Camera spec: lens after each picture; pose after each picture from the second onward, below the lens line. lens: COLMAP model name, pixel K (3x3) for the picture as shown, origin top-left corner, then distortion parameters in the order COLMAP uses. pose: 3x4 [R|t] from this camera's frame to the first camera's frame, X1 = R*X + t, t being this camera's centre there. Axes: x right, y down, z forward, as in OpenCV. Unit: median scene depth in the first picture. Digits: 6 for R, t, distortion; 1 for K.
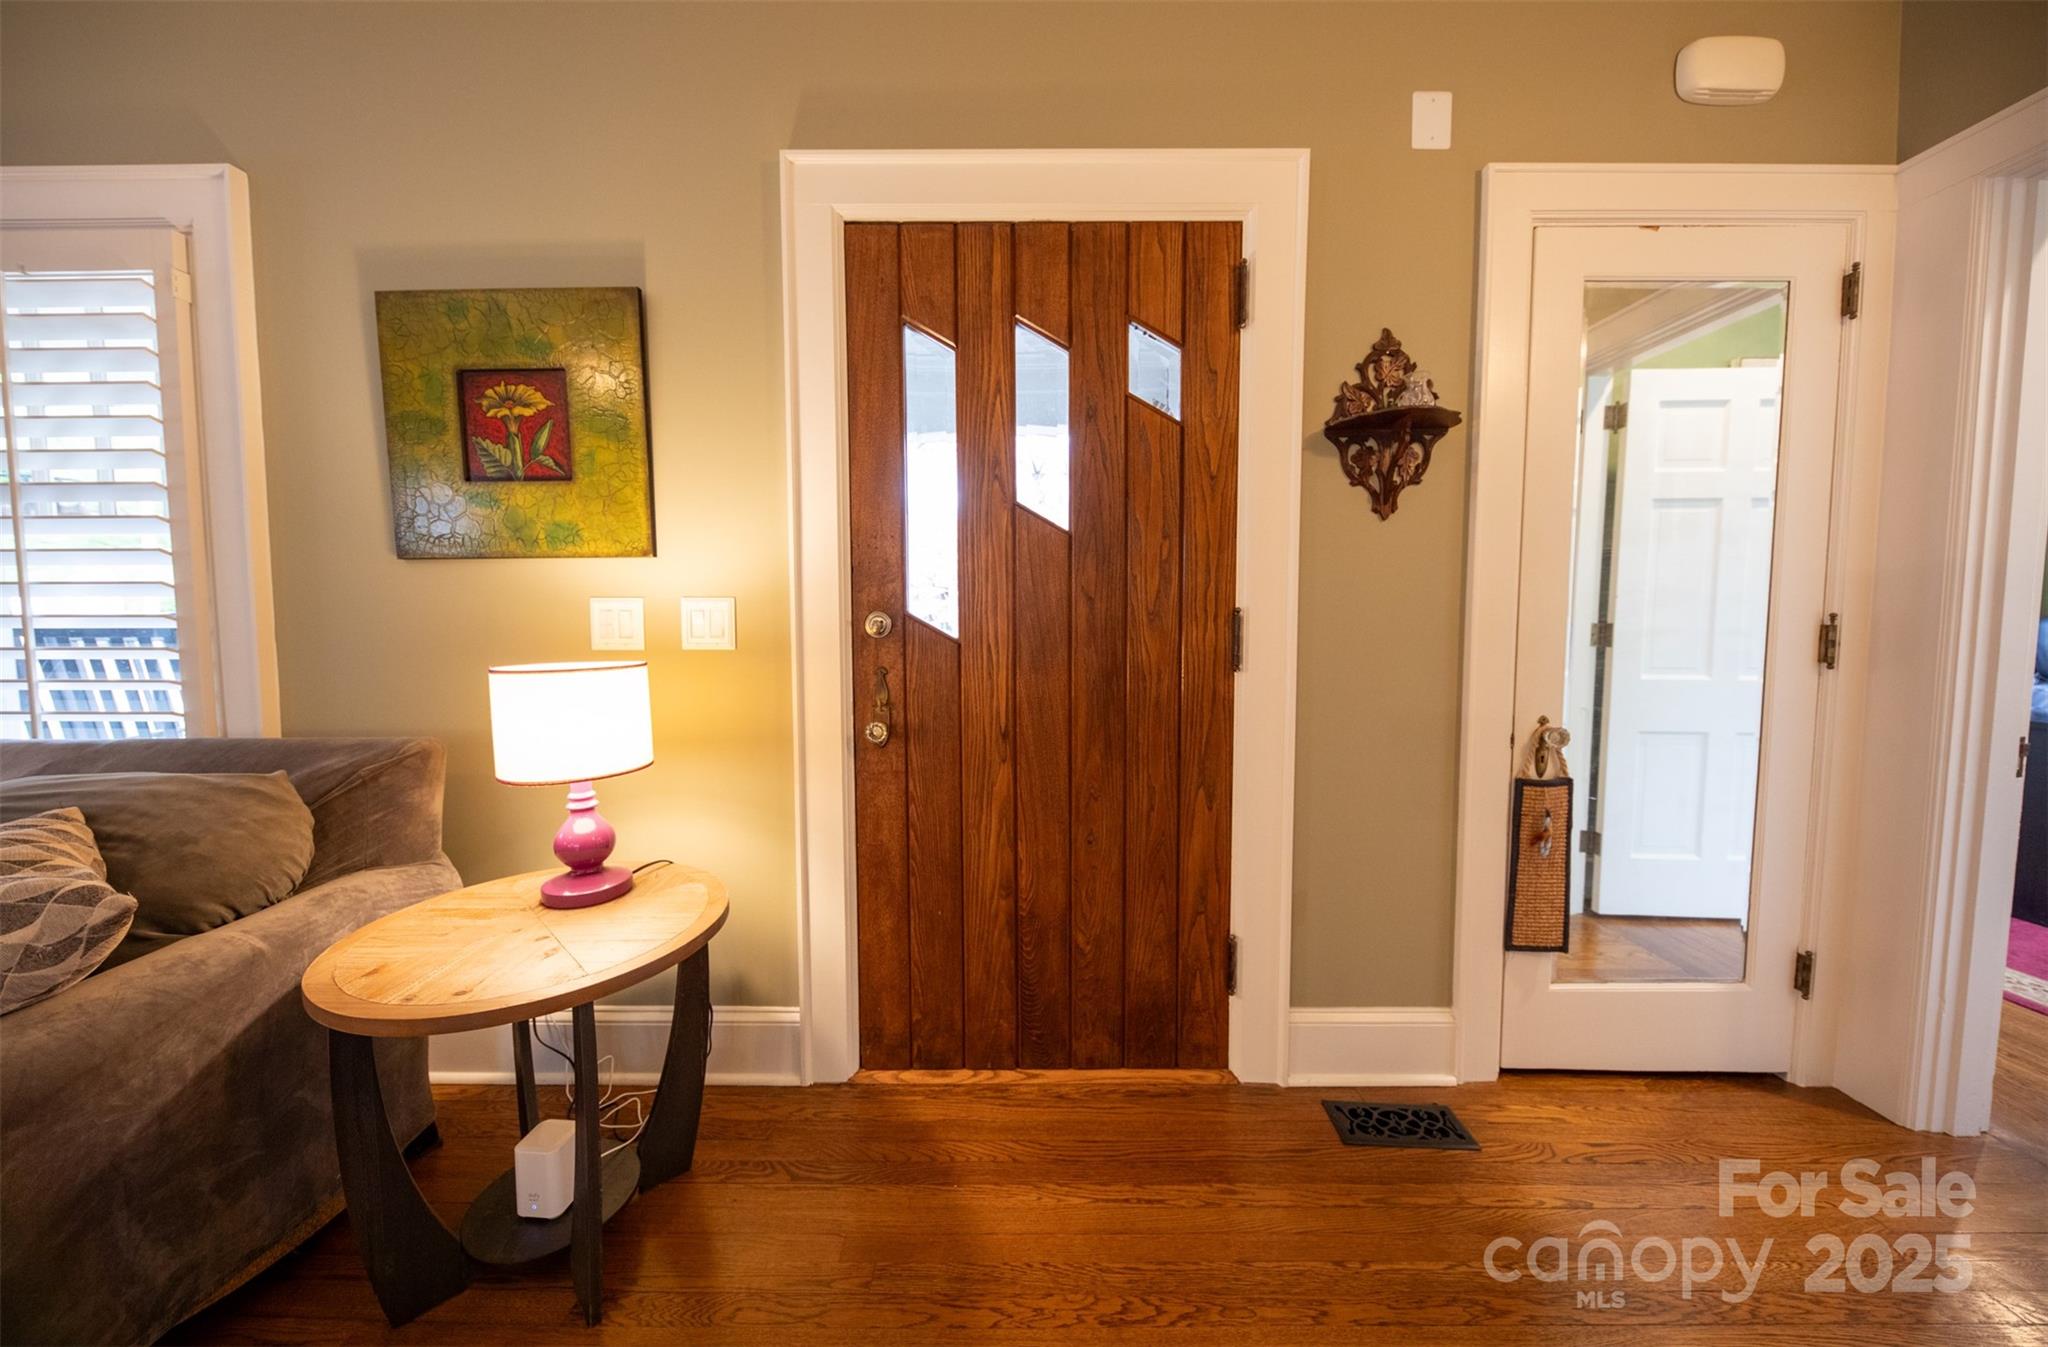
lens RADIAL K [[719.2, 0, 1012.7], [0, 719.2, 666.4], [0, 0, 1]] dist [-0.007526, -0.000508]
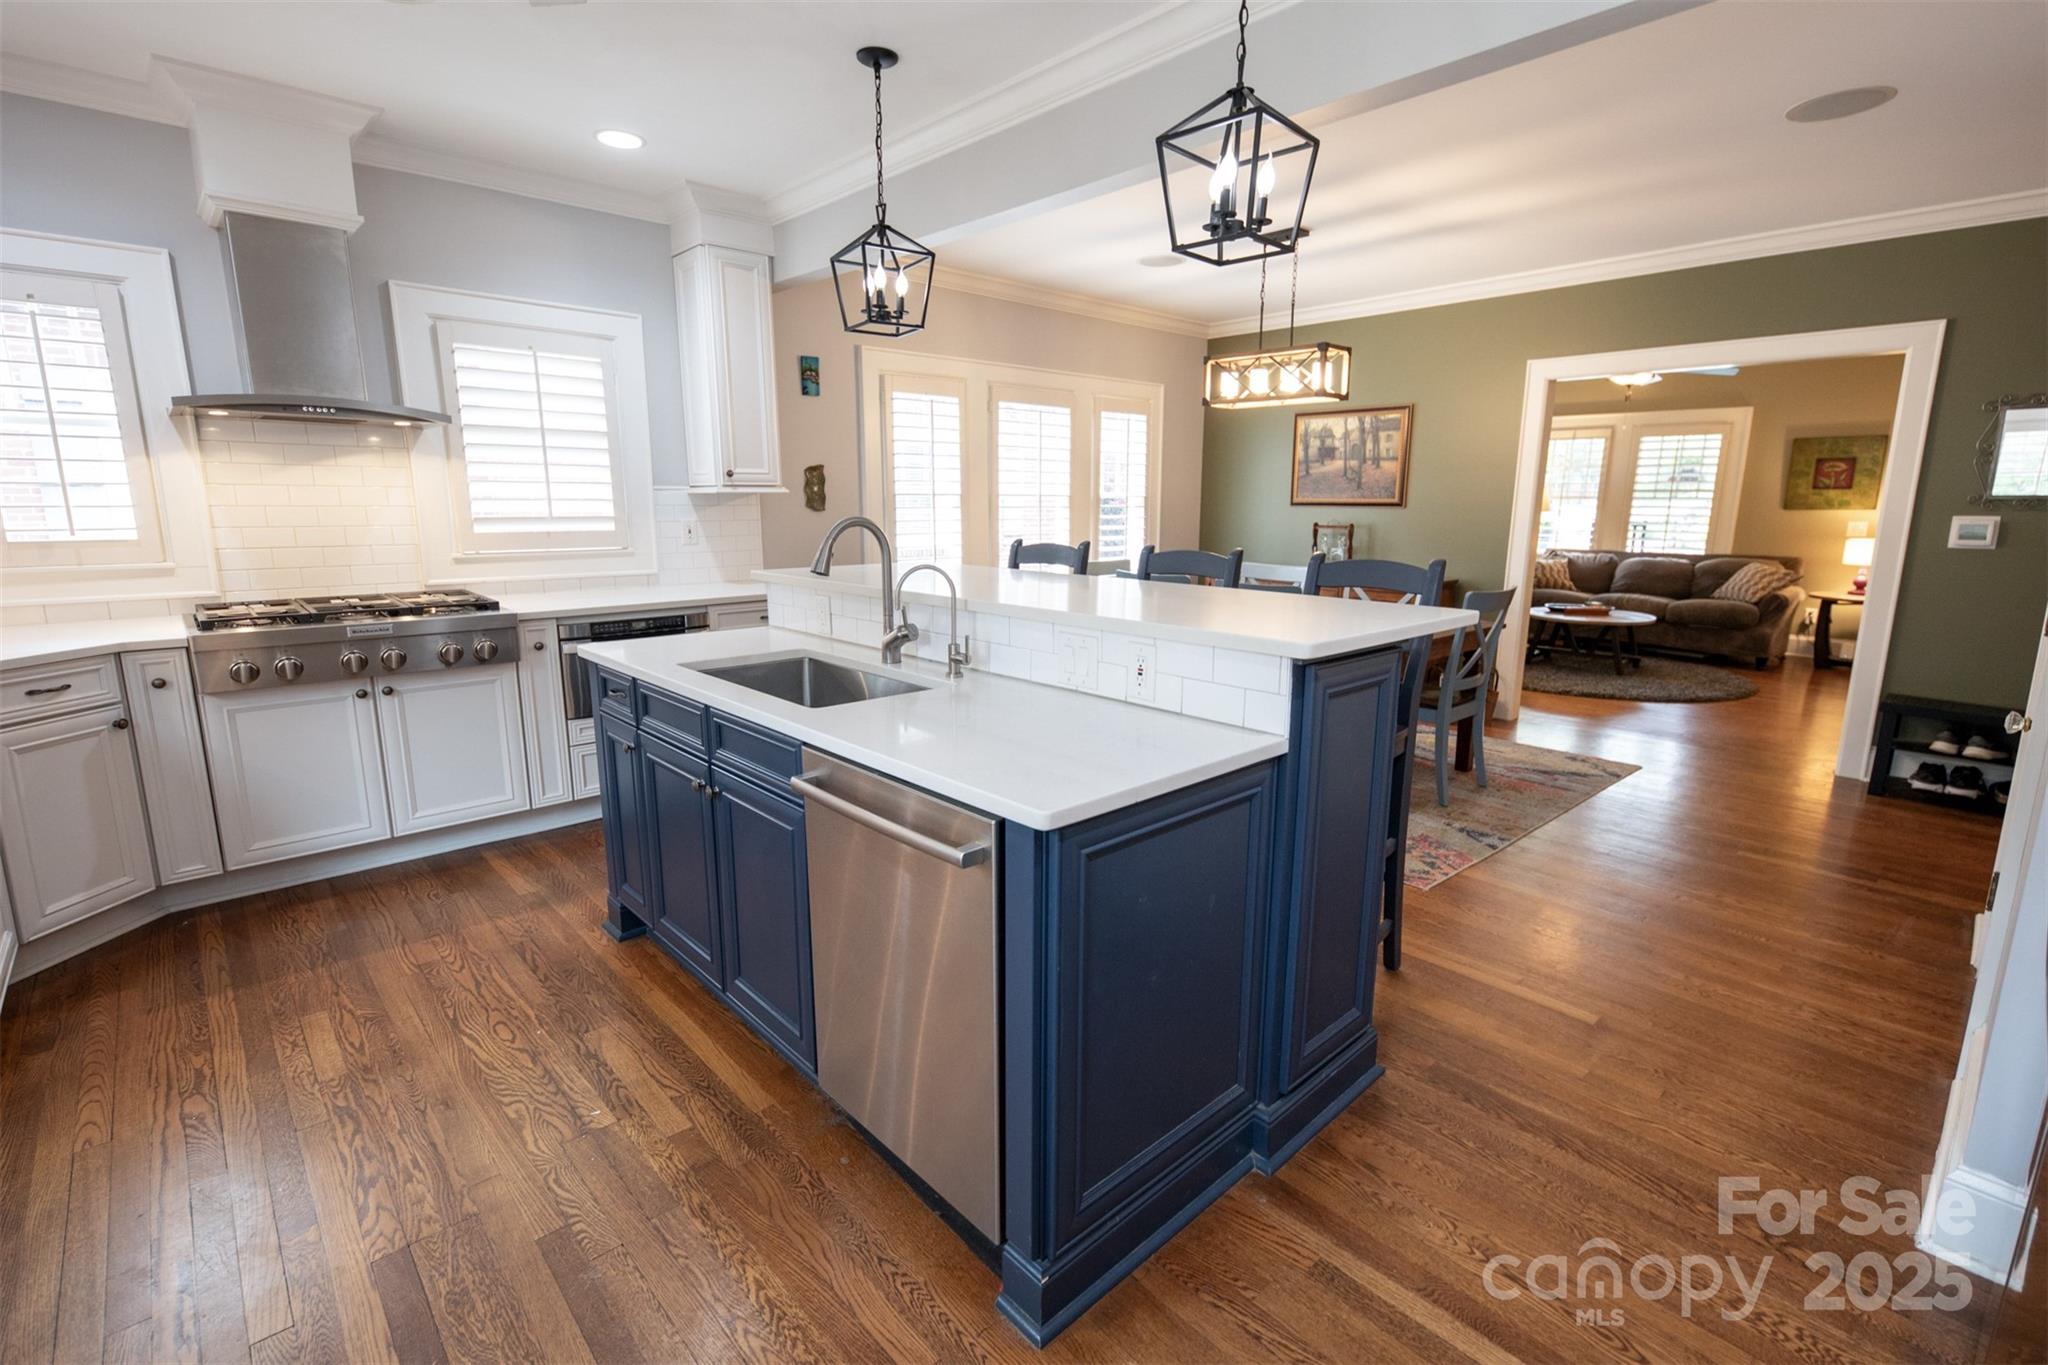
lens RADIAL K [[921.1, 0, 1038.7], [0, 921.1, 673.6], [0, 0, 1]] dist [0.009854, -0.000778]
pose [[0.693940, 0.142729, -0.705745, -0.024387], [-0.056135, 0.987897, 0.144595, 0.218361], [0.717842, -0.060723, 0.693553, -5.319725]]
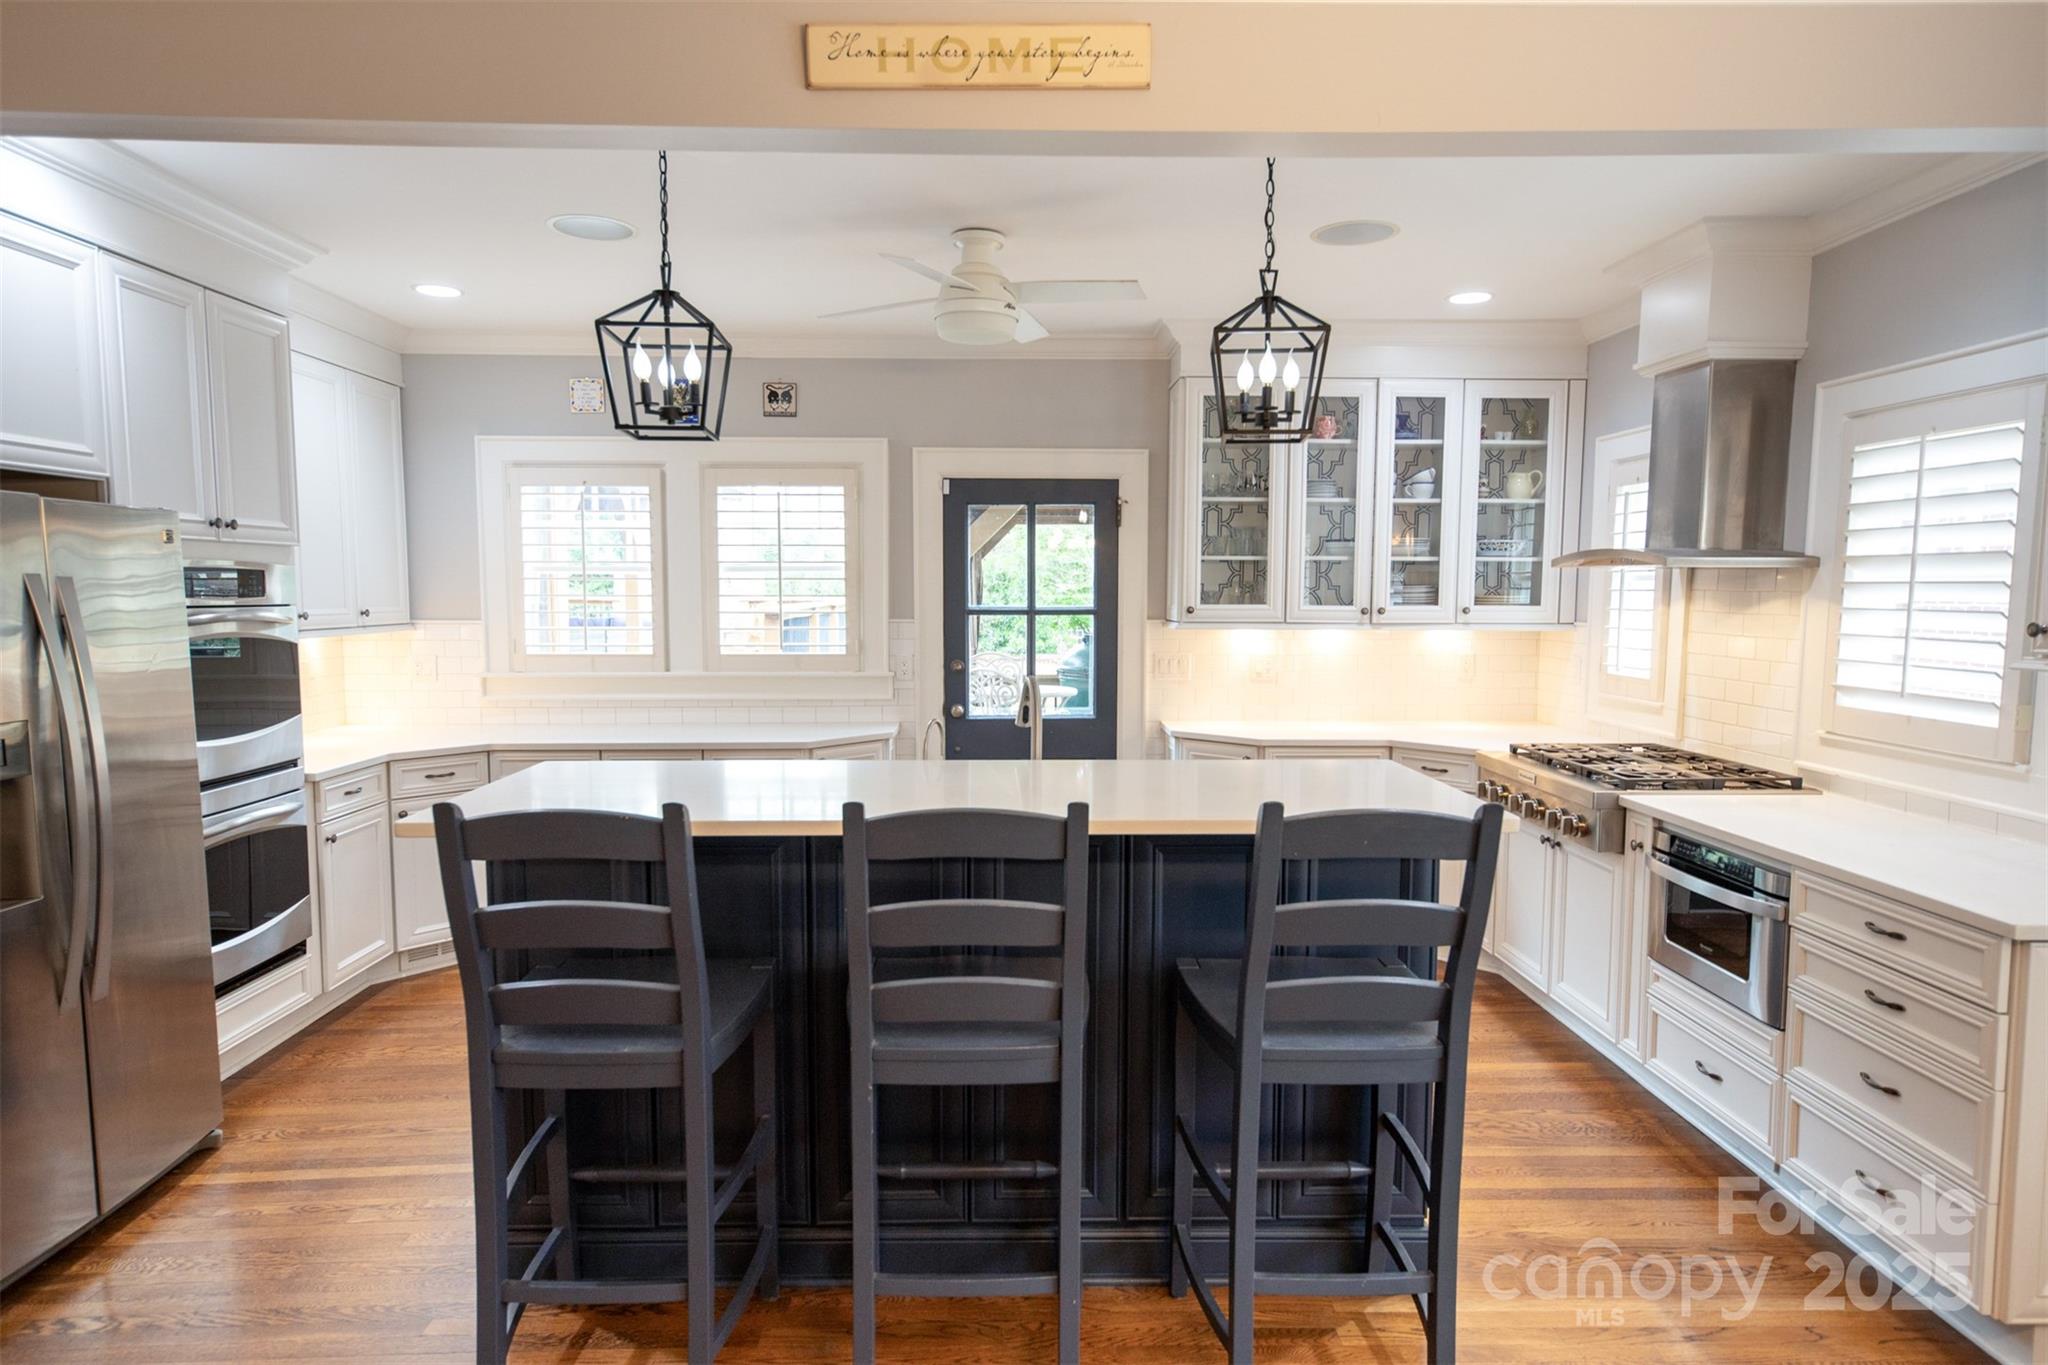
lens RADIAL K [[1202.3, 0, 1019.9], [0, 1202.3, 679.8], [0, 0, 1]] dist [0.016252, 0.003041]
pose [[-0.999430, 0.002032, -0.033702, -1.190136], [-0.002895, 0.989356, 0.145484, -0.076149], [0.033639, 0.145499, -0.988786, -2.577127]]
